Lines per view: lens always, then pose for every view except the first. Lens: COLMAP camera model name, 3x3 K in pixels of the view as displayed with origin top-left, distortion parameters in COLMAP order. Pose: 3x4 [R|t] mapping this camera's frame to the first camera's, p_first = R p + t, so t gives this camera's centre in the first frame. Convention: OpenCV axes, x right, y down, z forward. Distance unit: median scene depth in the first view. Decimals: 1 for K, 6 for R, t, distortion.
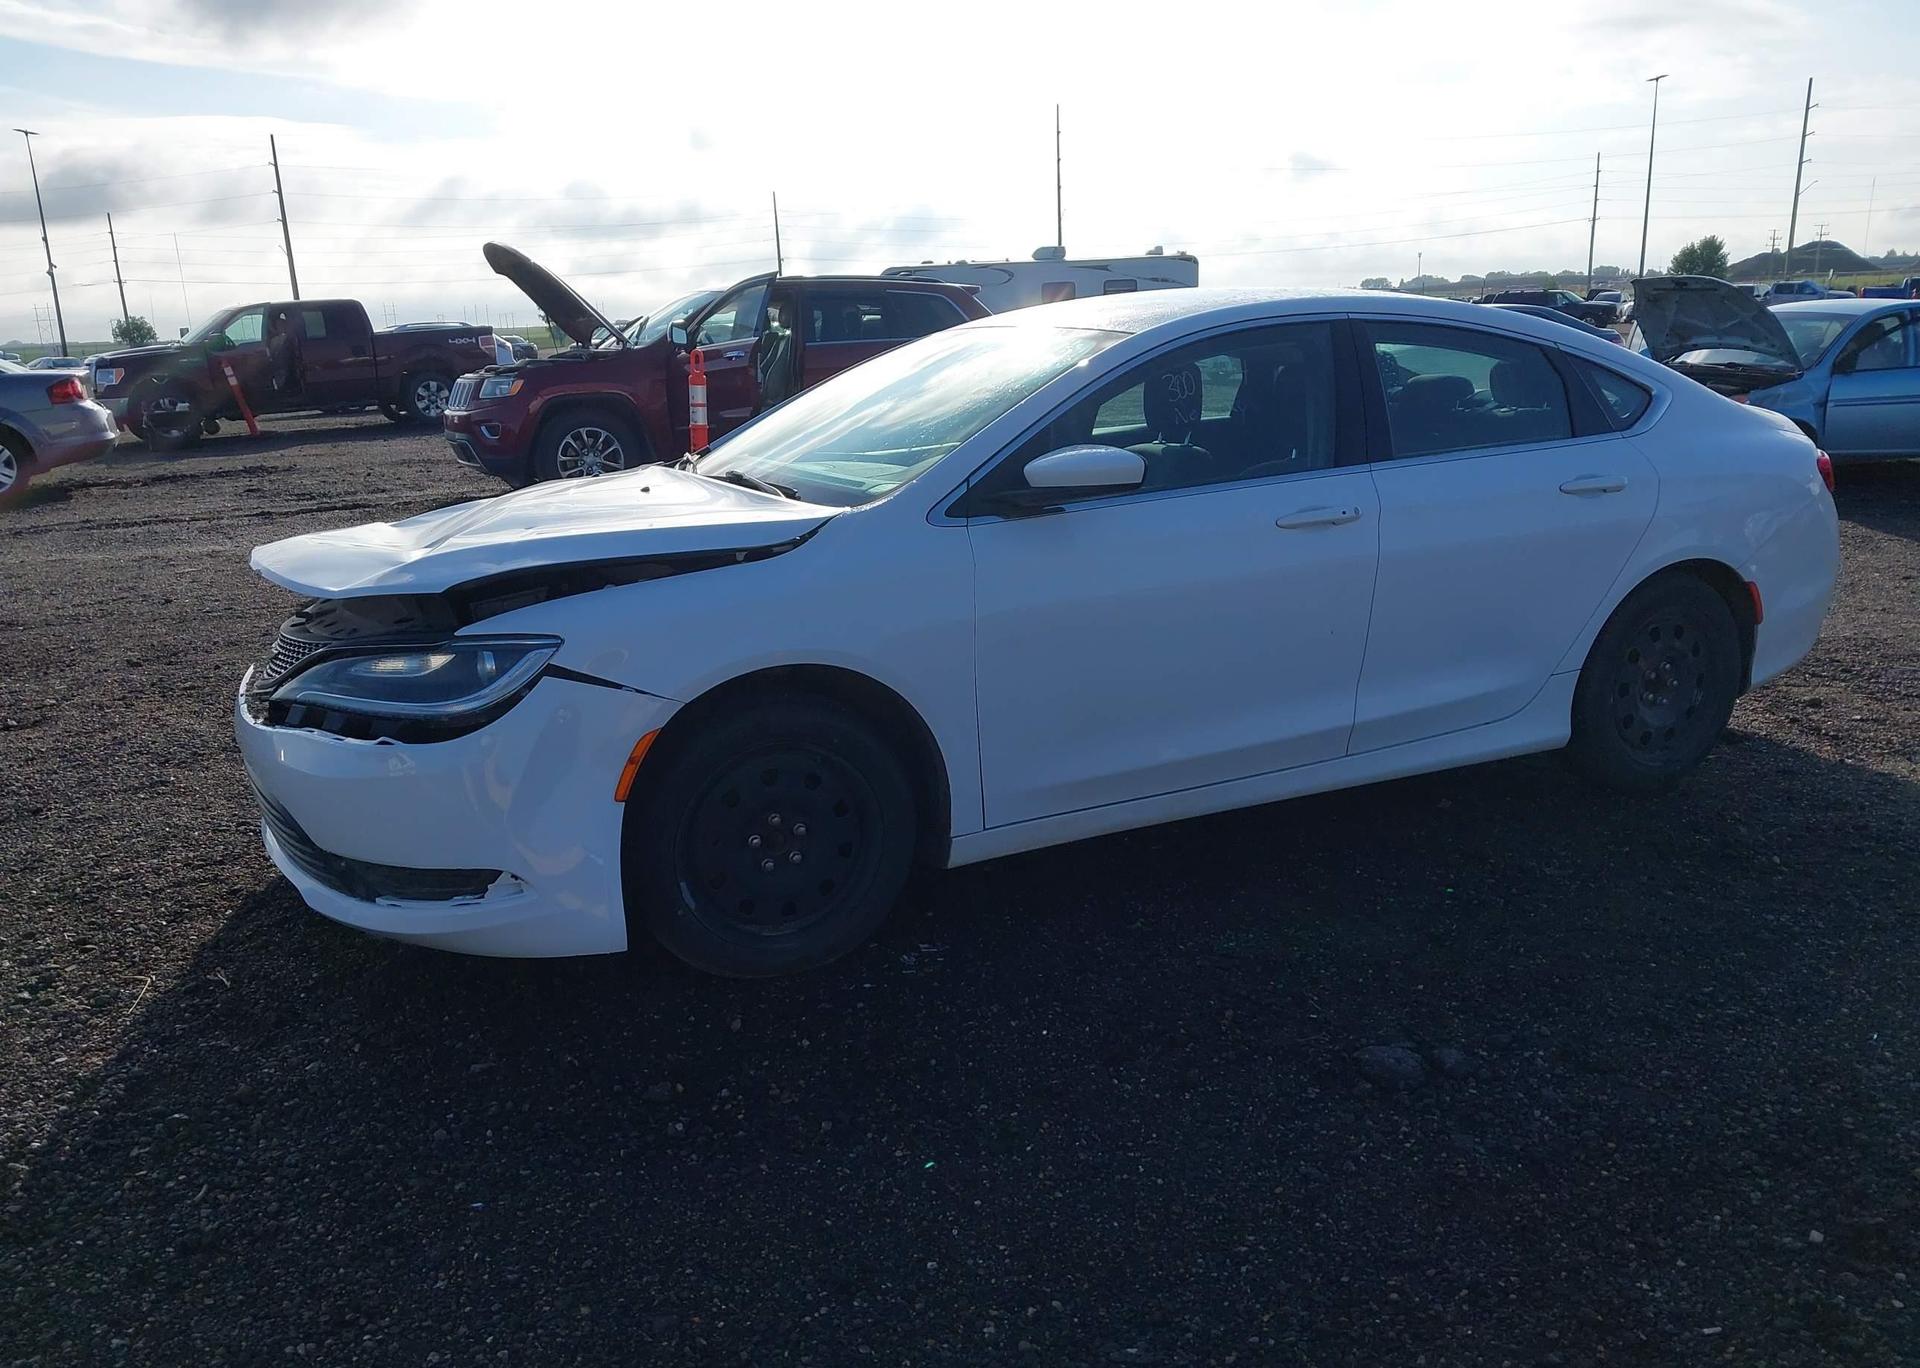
lens RADIAL K [[1501.8, 0, 940.2], [0, 1501.8, 746.8], [0, 0, 1]] dist [0.019583, -0.025289]
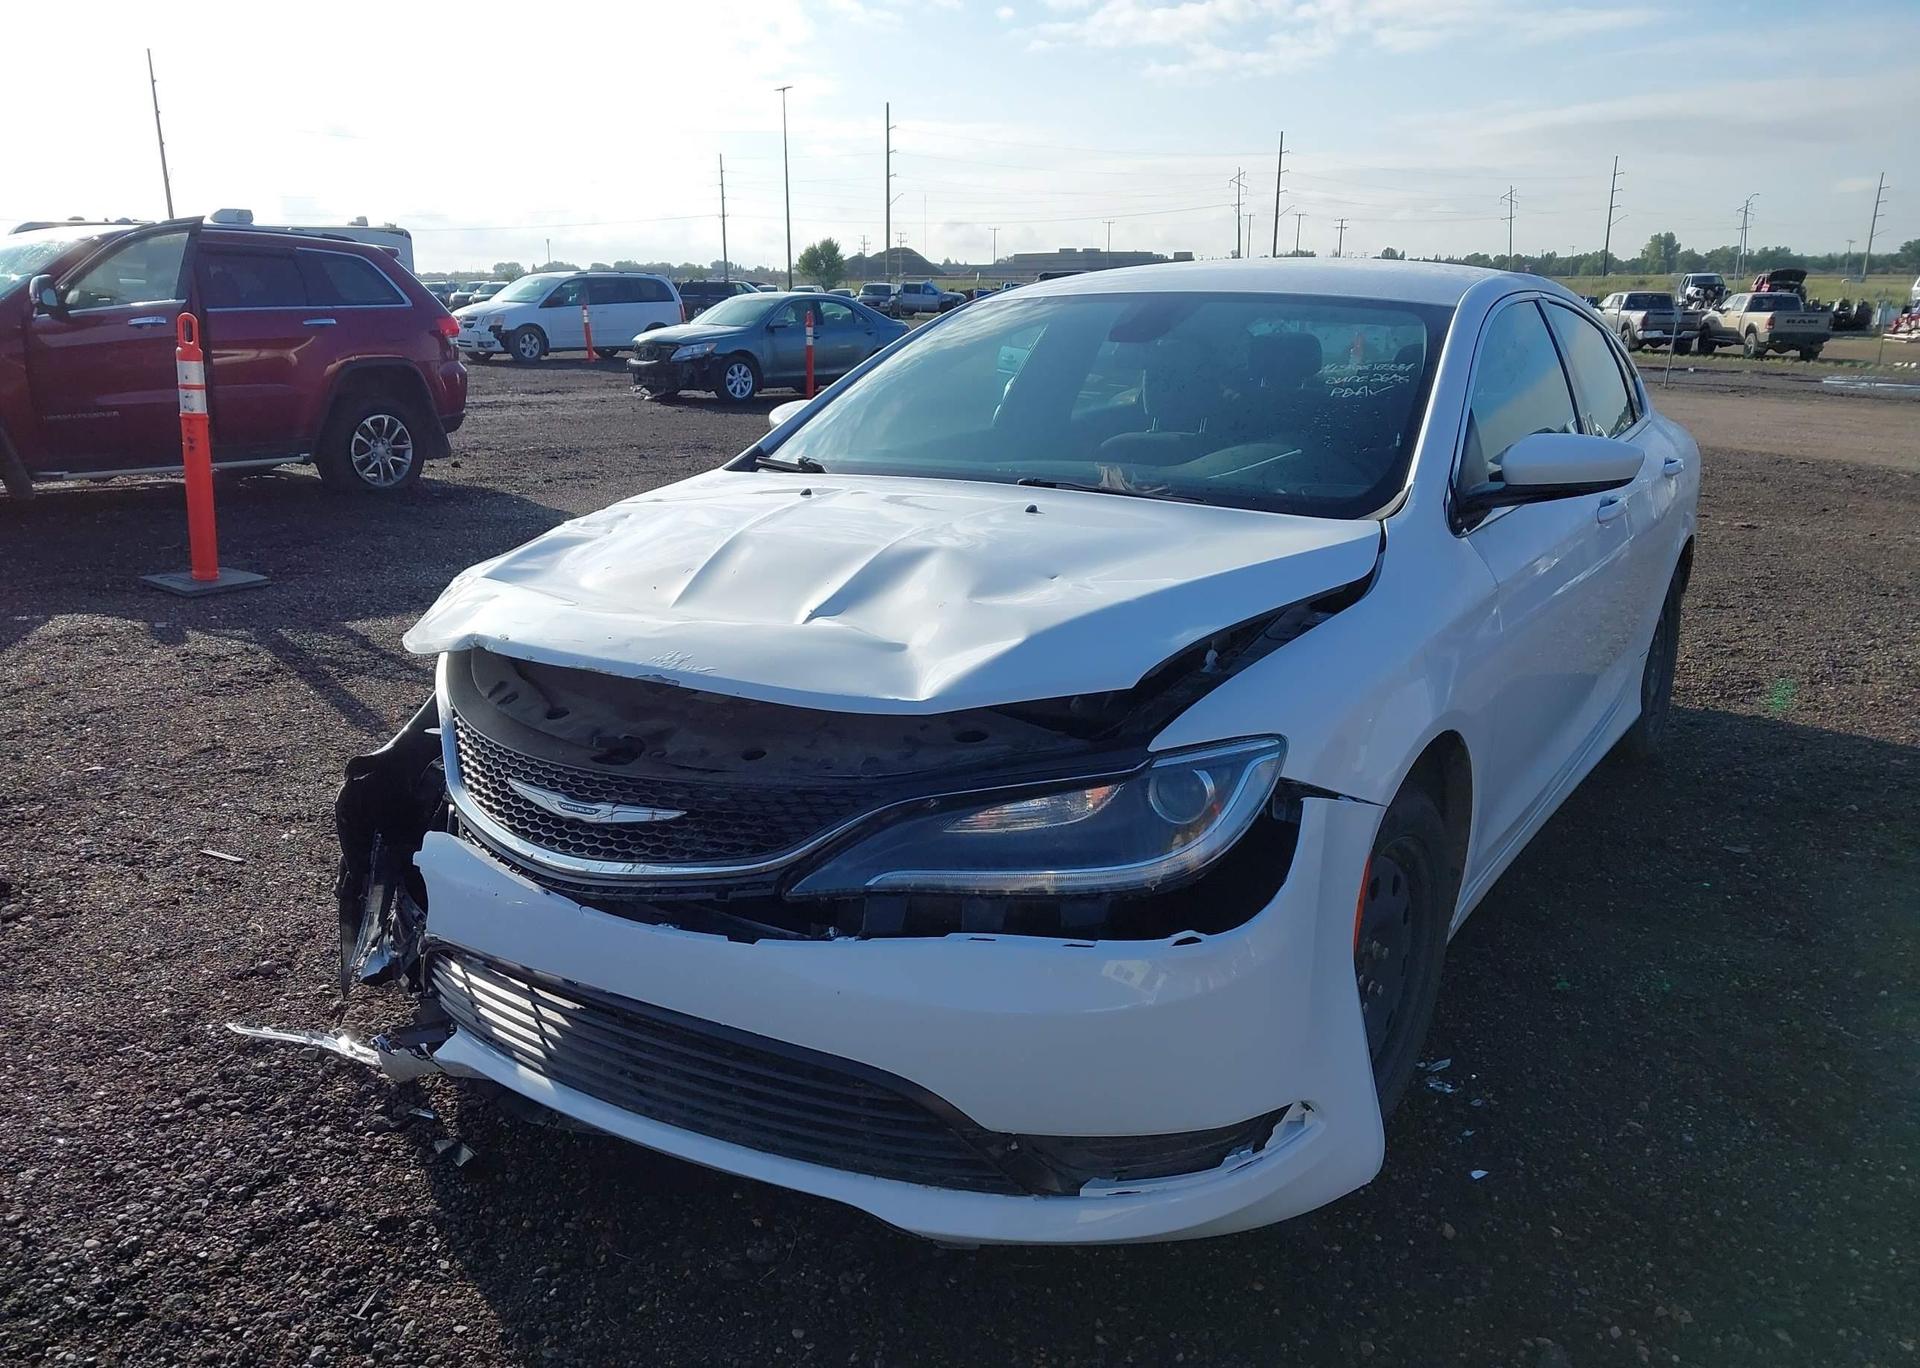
lens RADIAL K [[1501.8, 0, 940.2], [0, 1501.8, 746.8], [0, 0, 1]] dist [0.019583, -0.025289]
pose [[0.857406, -0.117058, 0.501152, -0.513103], [0.112321, 0.992877, 0.039747, -0.079578], [-0.502235, 0.022211, 0.864446, 0.356868]]
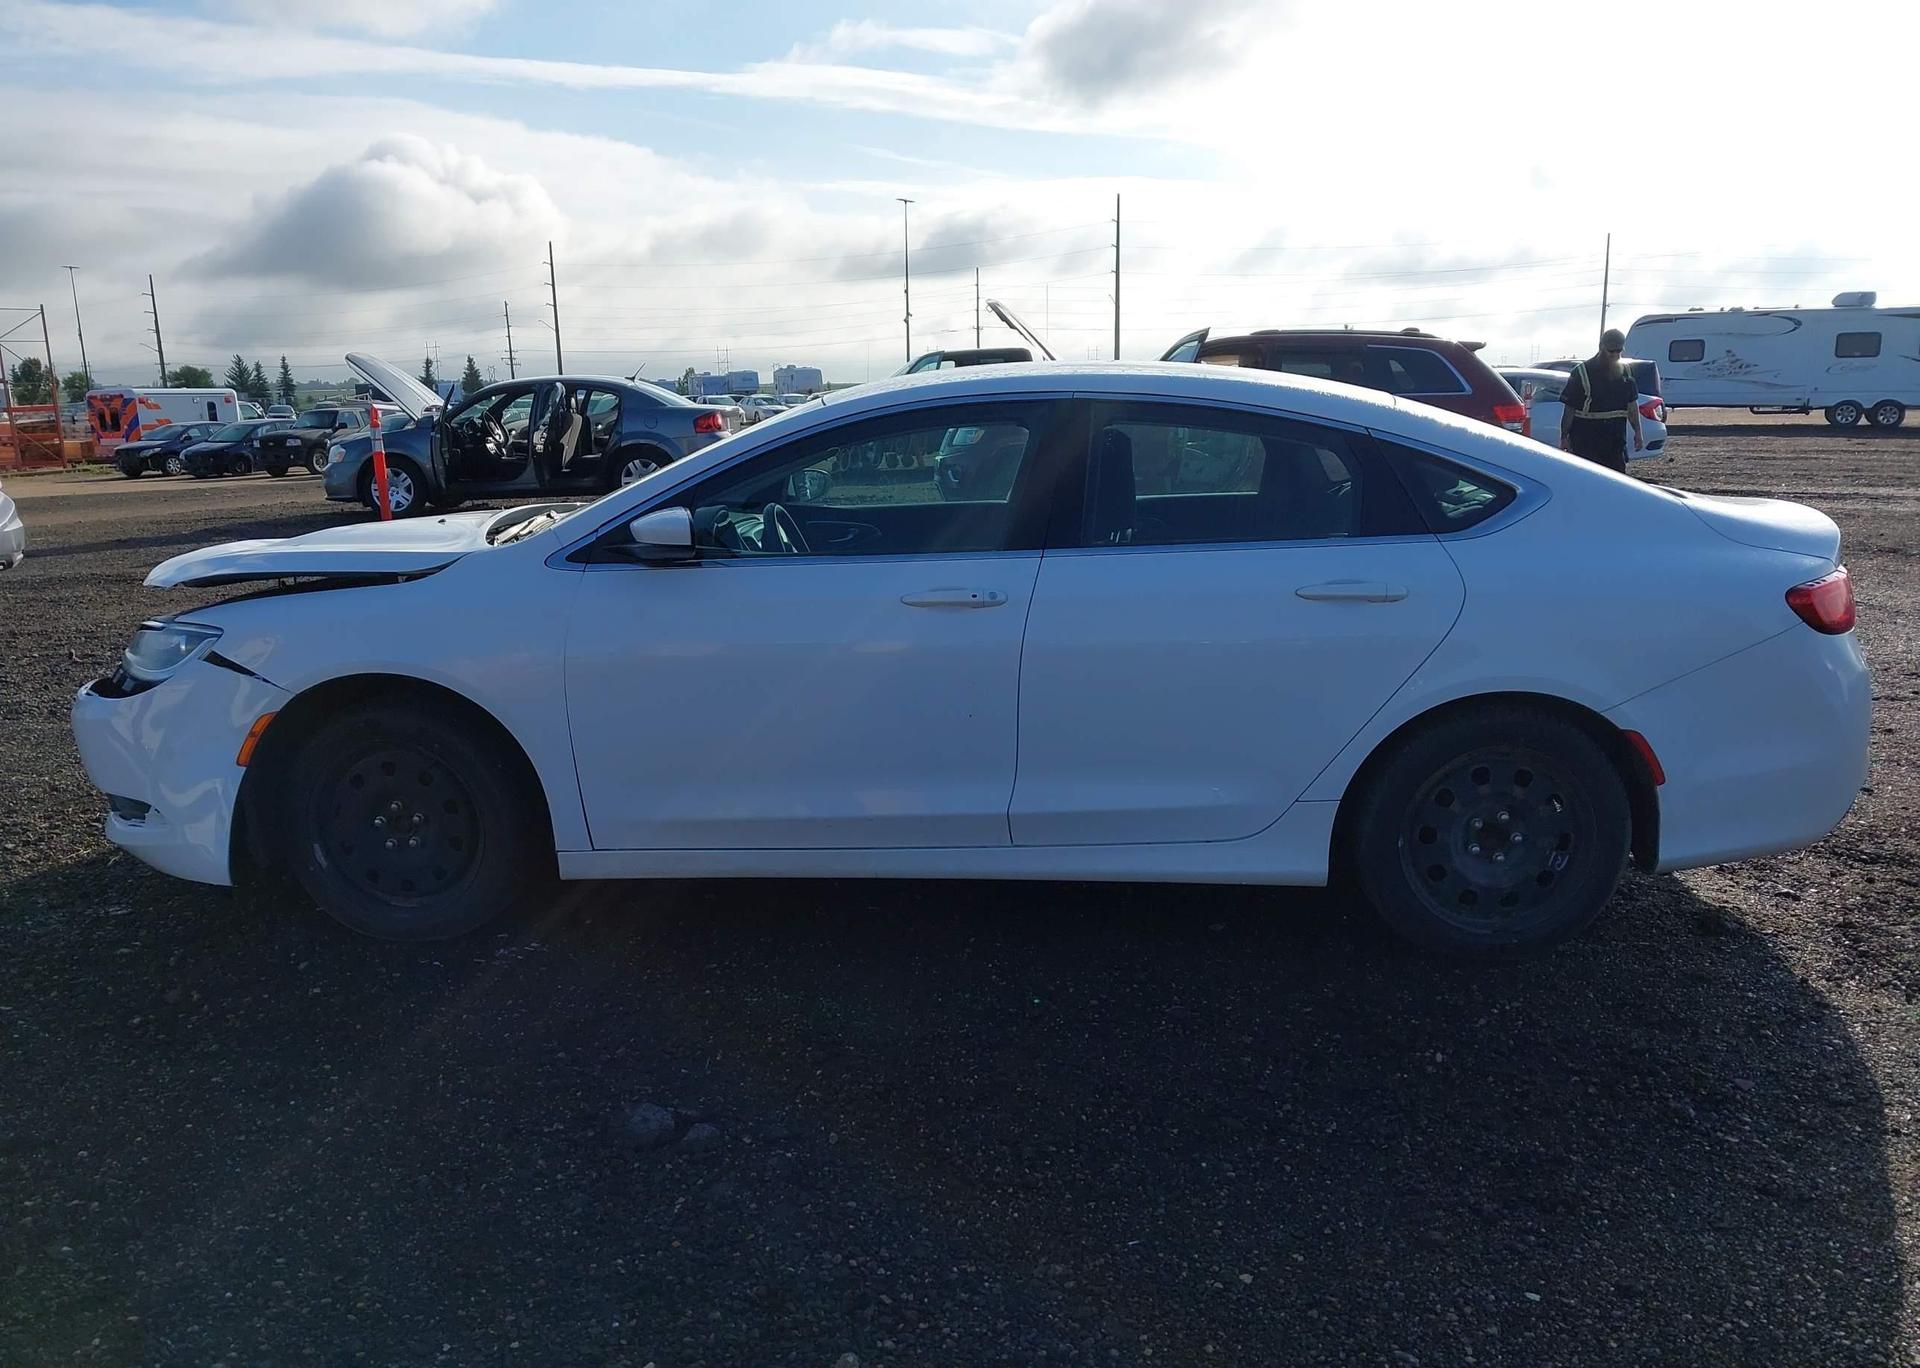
lens RADIAL K [[1501.8, 0, 940.2], [0, 1501.8, 746.8], [0, 0, 1]] dist [0.019583, -0.025289]
pose [[0.871293, 0.135399, -0.471716, 0.627706], [-0.148679, 0.988843, 0.009212, -0.055179], [0.467700, 0.062108, 0.881703, 0.127584]]
